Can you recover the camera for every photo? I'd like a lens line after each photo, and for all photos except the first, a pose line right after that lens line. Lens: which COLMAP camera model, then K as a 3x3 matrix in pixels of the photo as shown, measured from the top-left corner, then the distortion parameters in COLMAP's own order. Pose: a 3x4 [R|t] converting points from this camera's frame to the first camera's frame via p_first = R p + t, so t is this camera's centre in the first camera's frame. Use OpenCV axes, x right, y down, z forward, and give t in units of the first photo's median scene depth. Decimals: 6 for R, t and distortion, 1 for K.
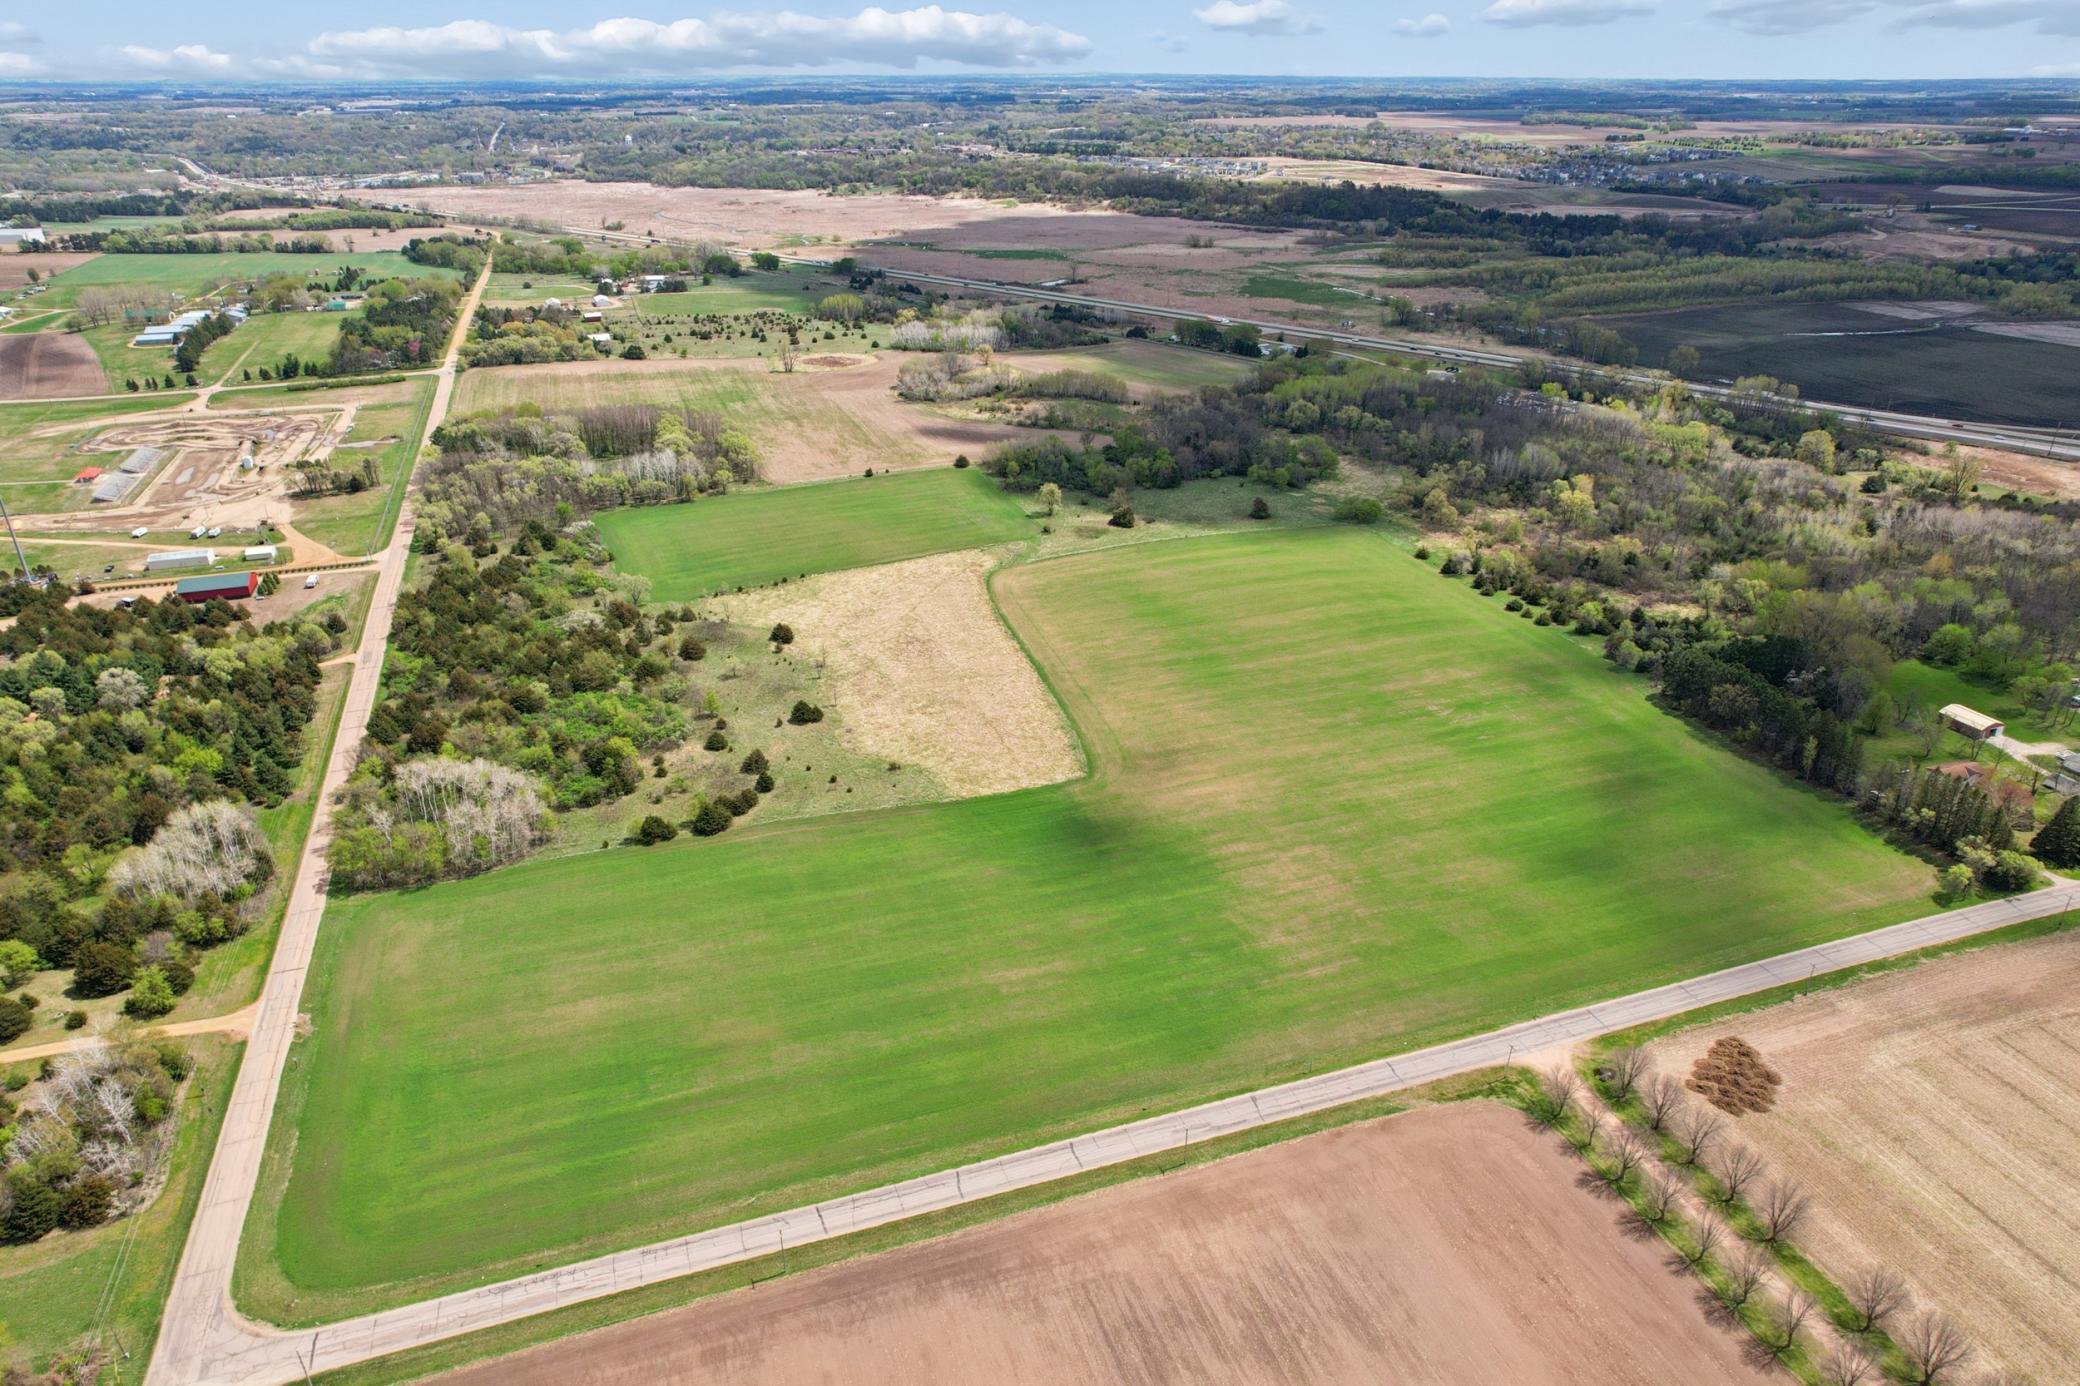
lens RADIAL K [[1327.4, 0, 1032.5], [0, 1327.4, 689.7], [0, 0, 1]] dist [-0.065728, 0.054877]
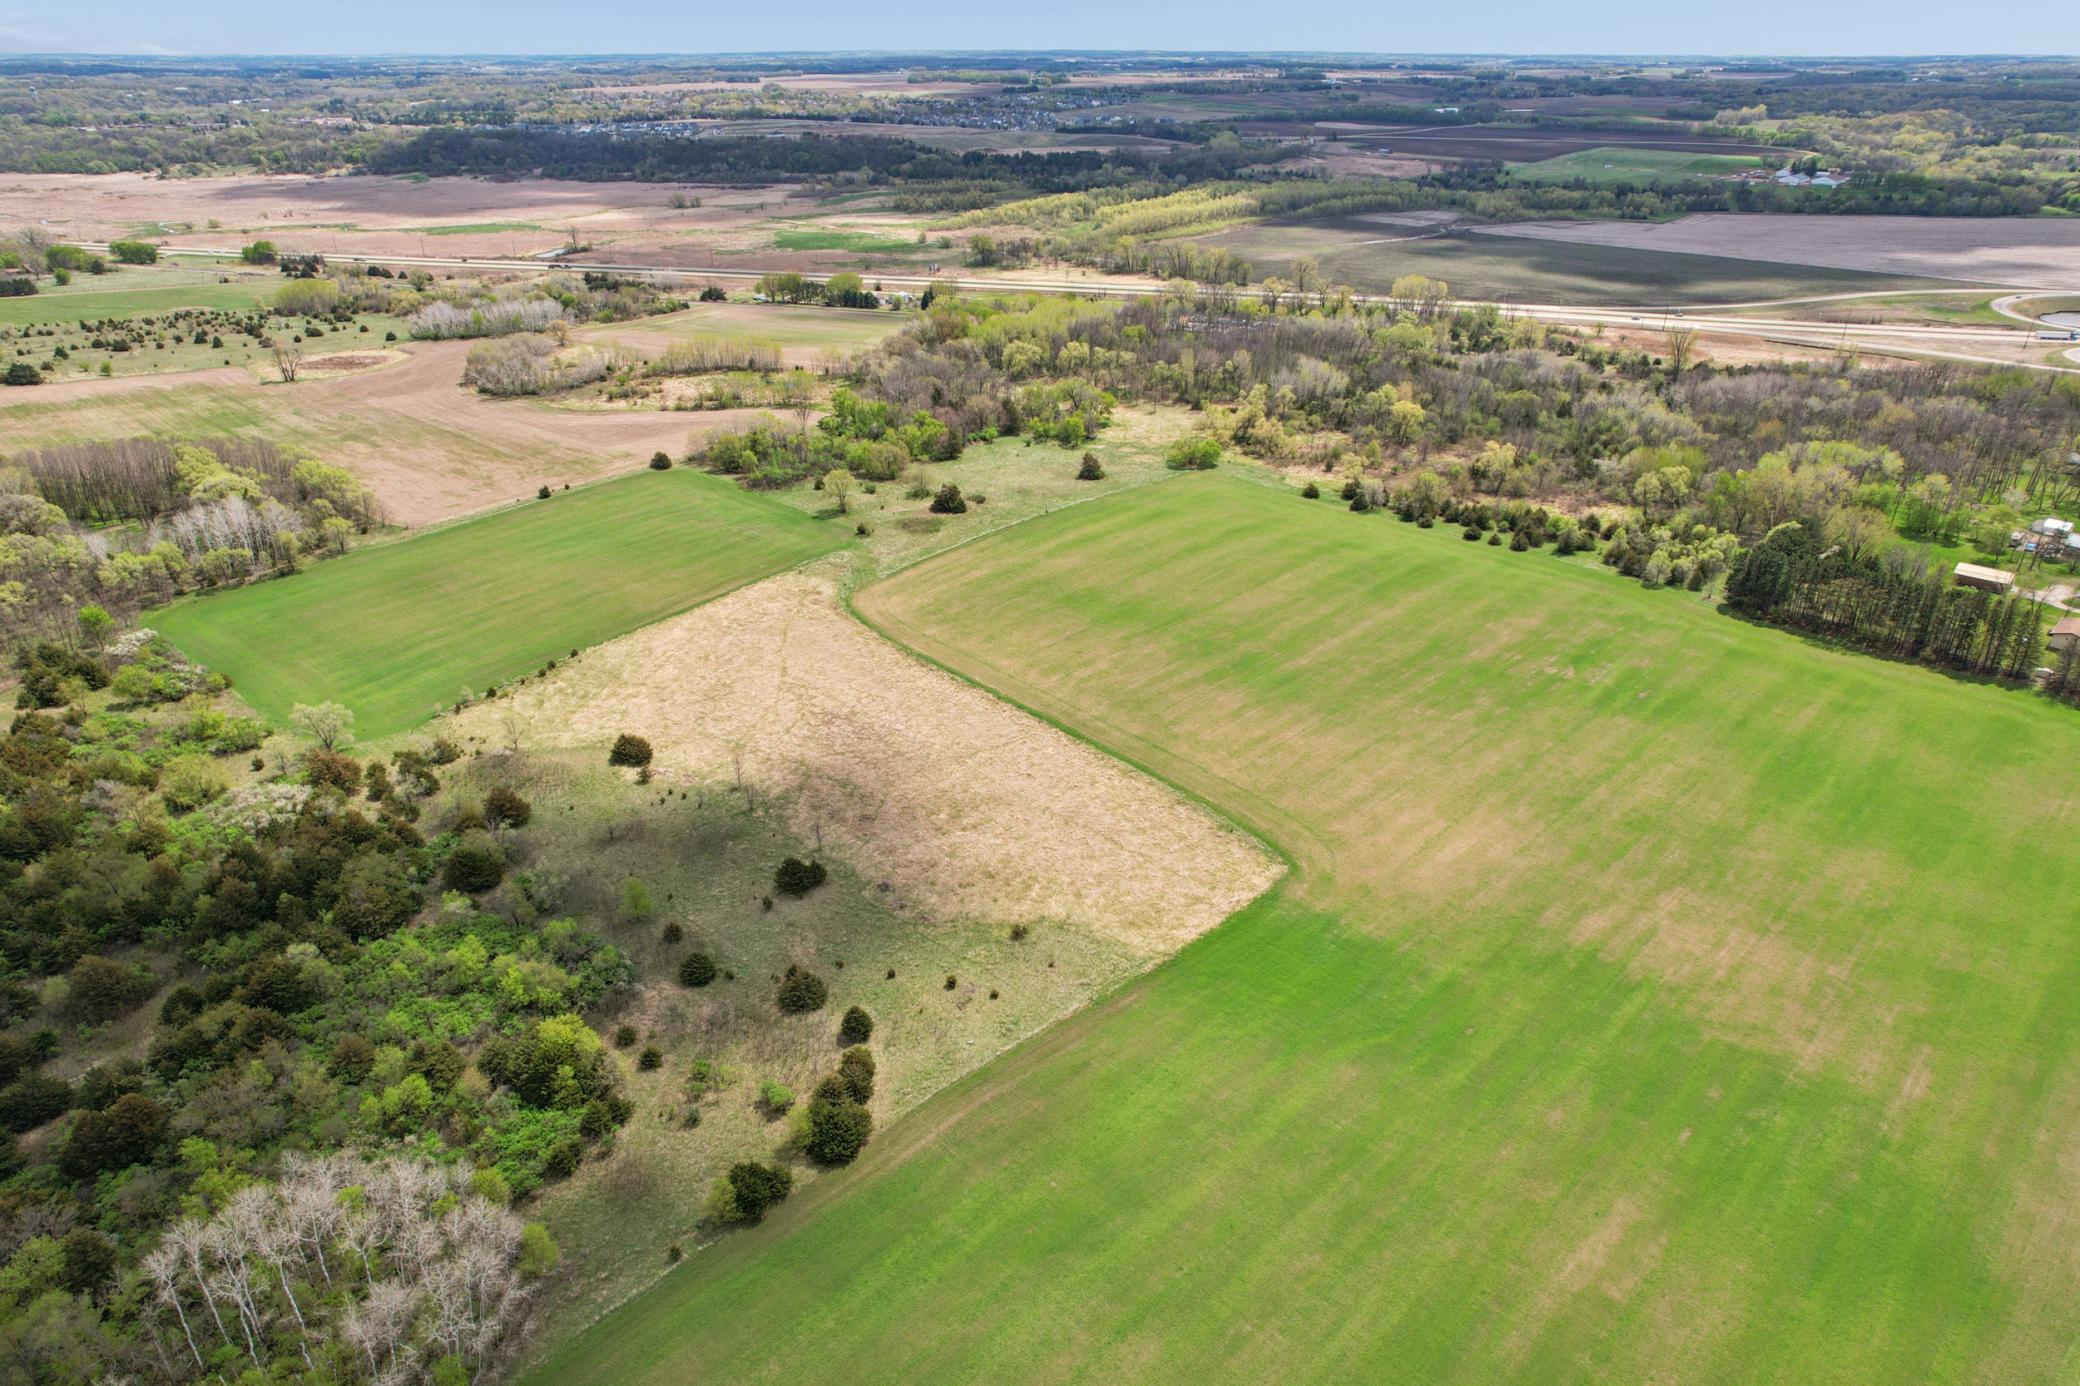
lens RADIAL K [[1327.4, 0, 1045.0], [0, 1327.4, 705.0], [0, 0, 1]] dist [-0.065728, 0.054877]
pose [[0.895972, -0.199148, 0.396956, -0.248209], [0.189439, 0.979806, 0.063972, -0.063789], [-0.401680, 0.017882, 0.915606, 0.342018]]
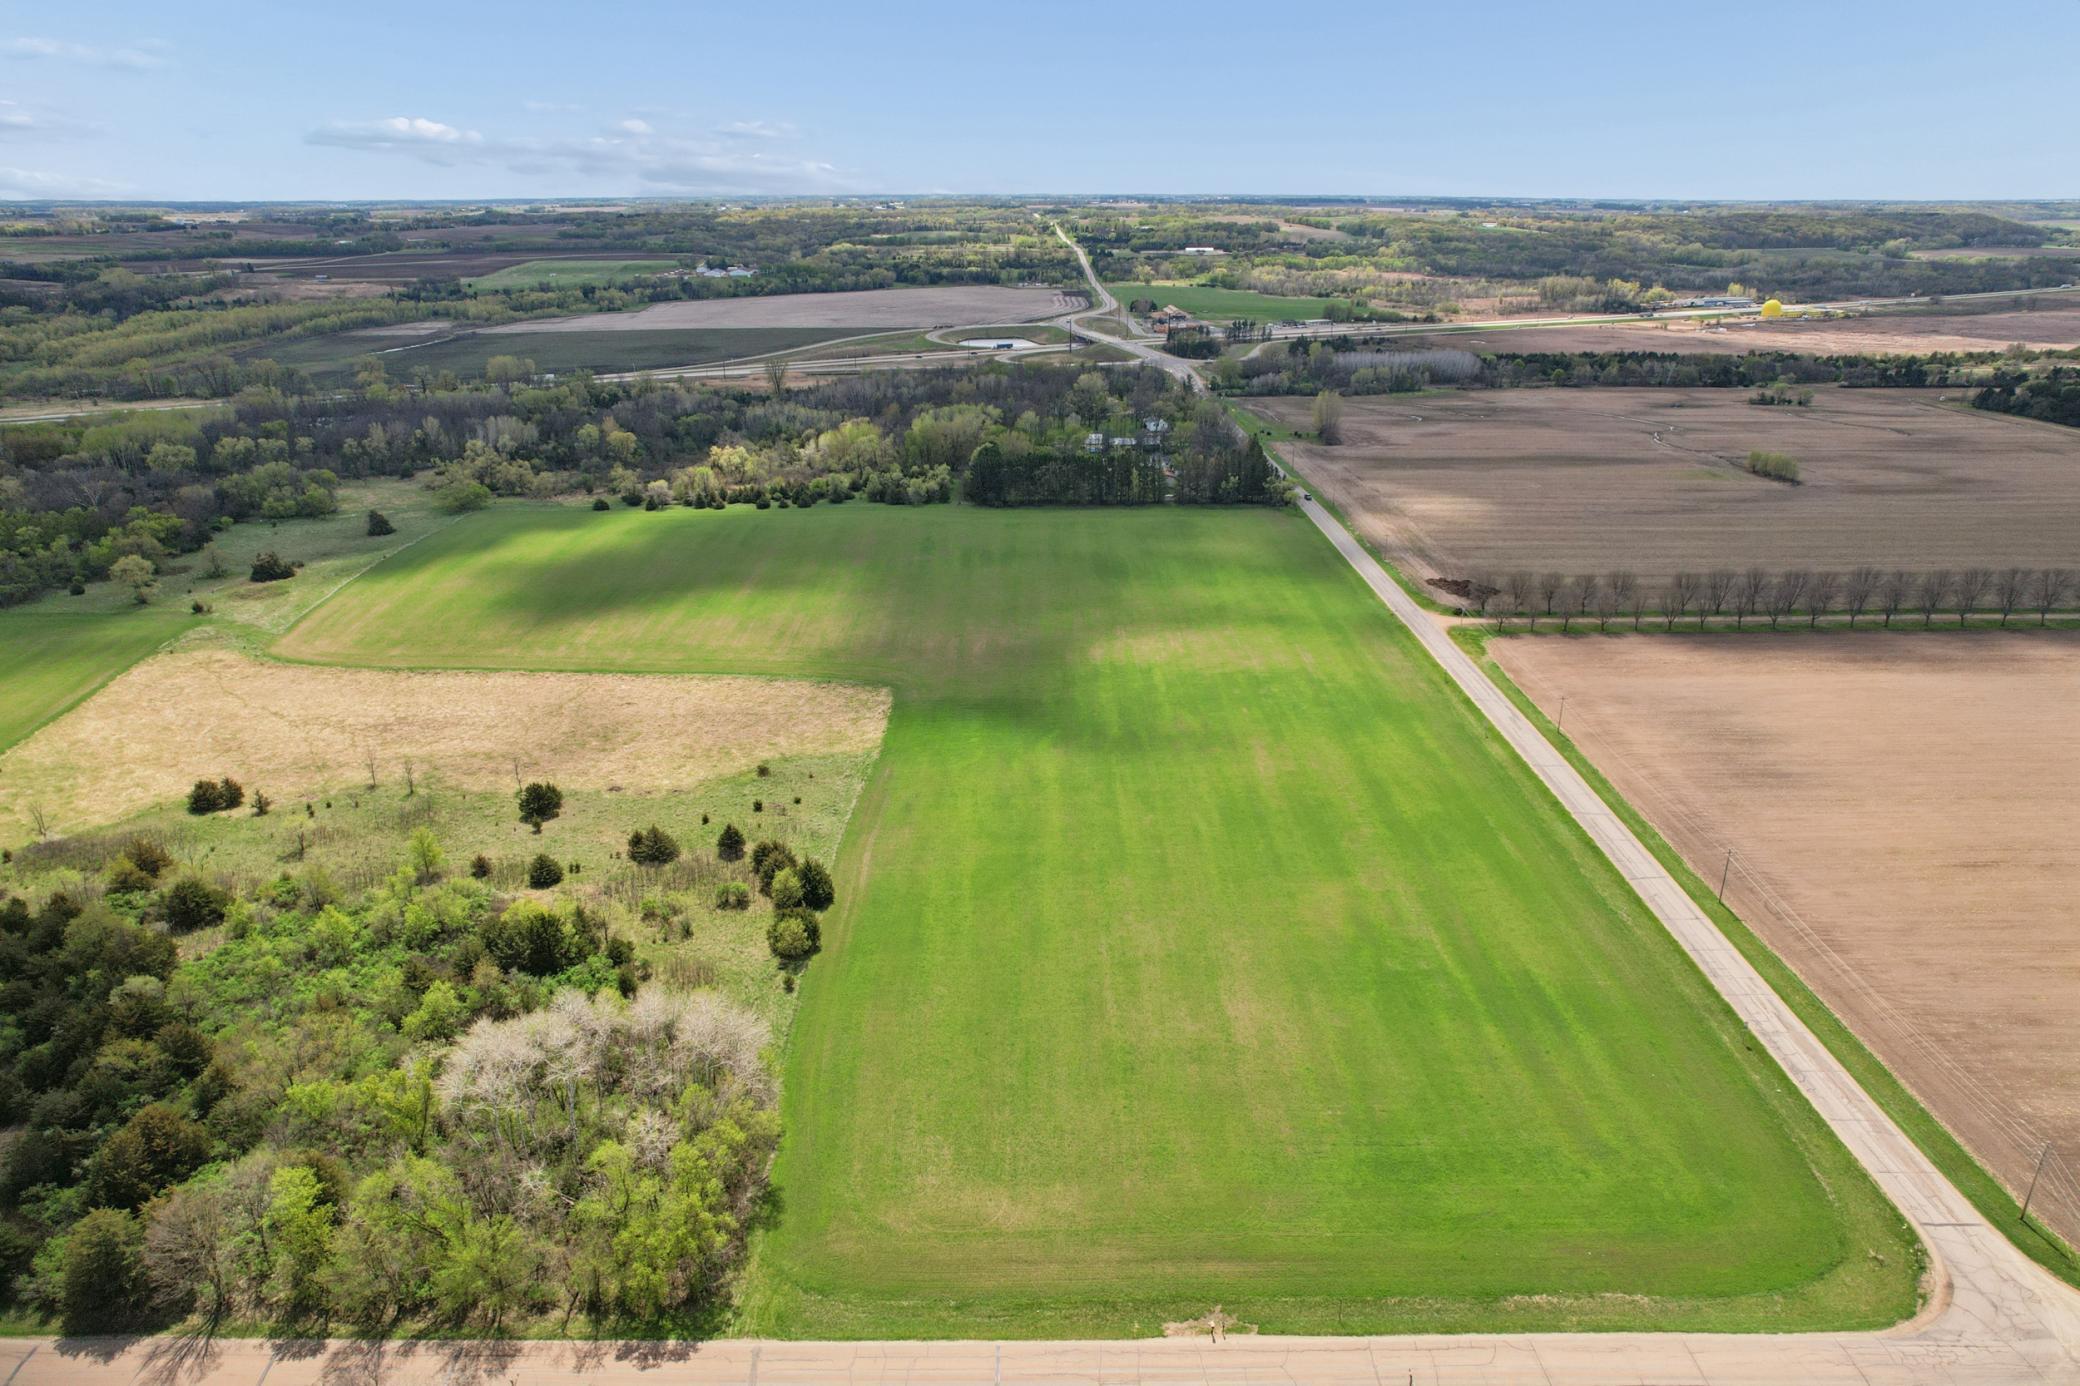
lens RADIAL K [[1327.4, 0, 1032.3], [0, 1327.4, 707.8], [0, 0, 1]] dist [-0.065728, 0.054877]
pose [[0.328290, -0.345741, 0.879027, -0.531308], [0.404922, 0.892272, 0.199724, -0.044042], [-0.853384, 0.290370, 0.432922, 0.437588]]
